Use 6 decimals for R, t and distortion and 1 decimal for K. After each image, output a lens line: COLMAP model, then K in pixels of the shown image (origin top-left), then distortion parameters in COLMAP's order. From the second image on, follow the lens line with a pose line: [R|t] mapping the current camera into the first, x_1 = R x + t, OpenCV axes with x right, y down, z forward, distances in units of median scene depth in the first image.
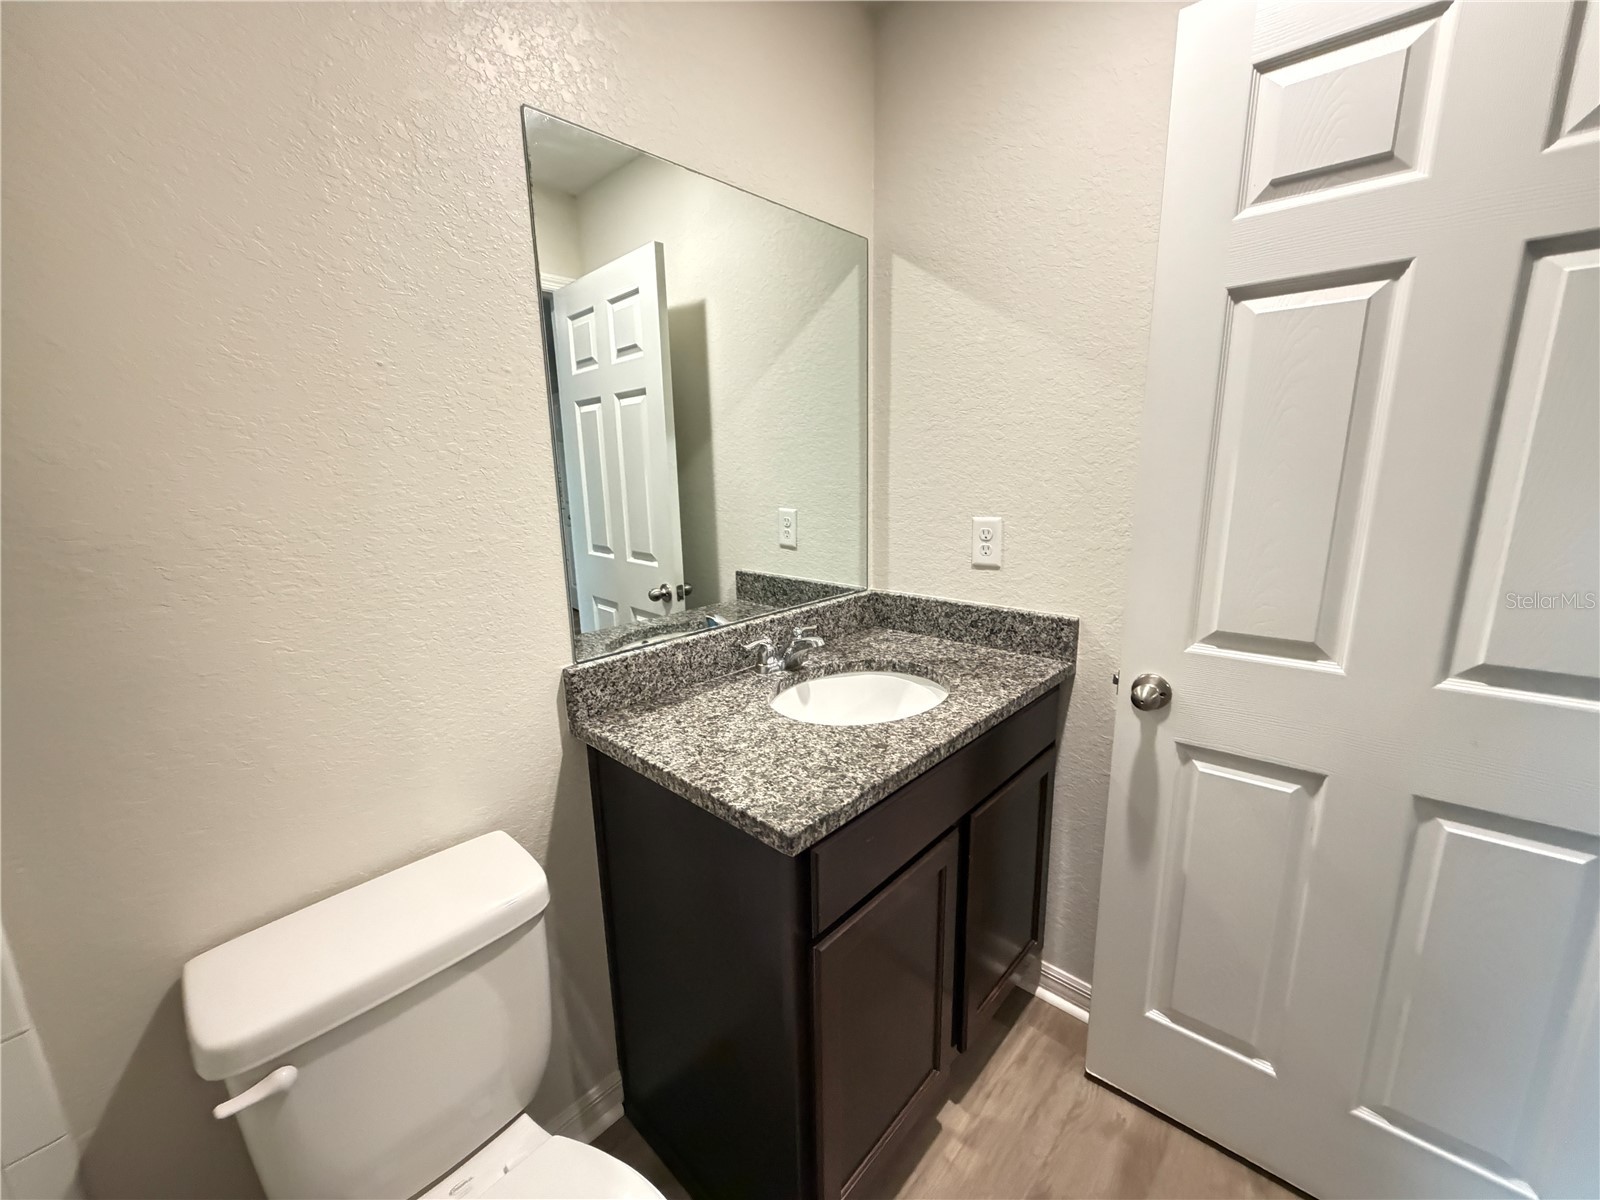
lens RADIAL K [[635.1, 0, 795.6], [0, 635.1, 602.9], [0, 0, 1]] dist [-0.000077, 0.000124]
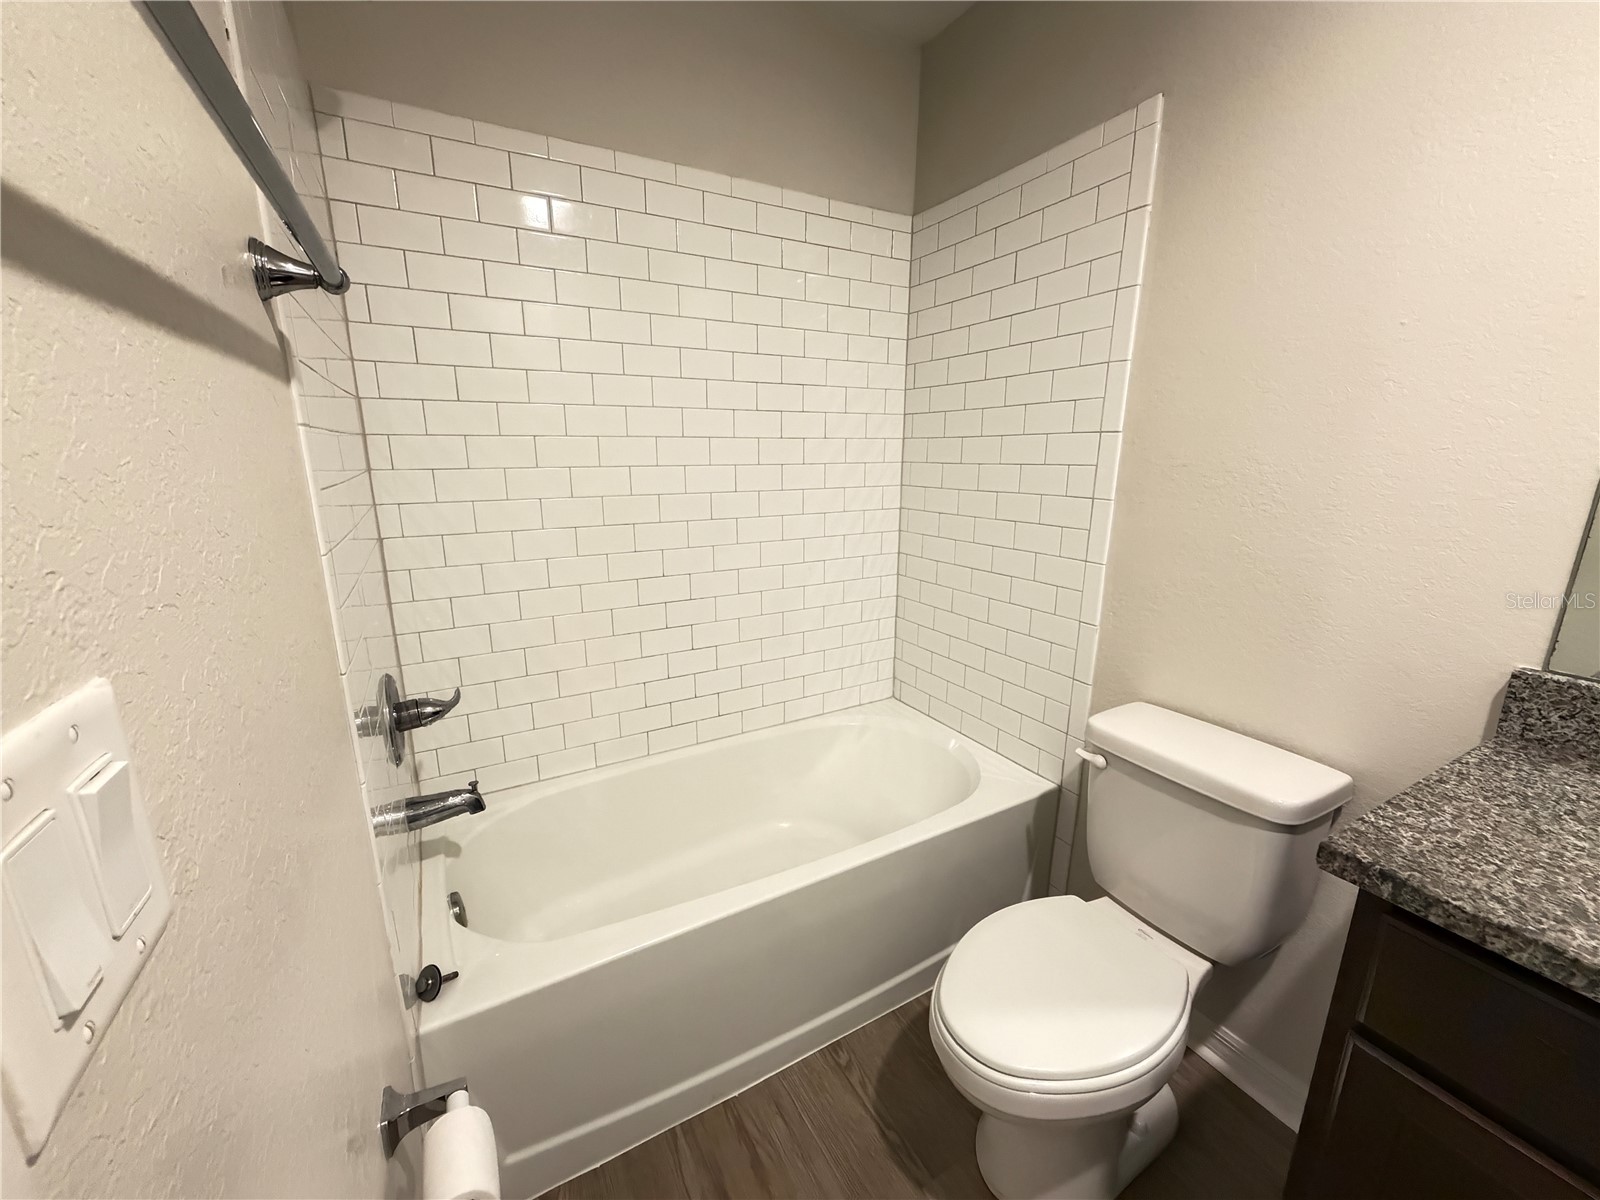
lens RADIAL K [[635.1, 0, 795.6], [0, 635.1, 602.9], [0, 0, 1]] dist [-0.000077, 0.000124]
pose [[-0.307818, 0.246446, -0.918974, 0.717049], [-0.197867, 0.928172, 0.315190, -0.050790], [0.930643, 0.278856, -0.236944, 0.348253]]
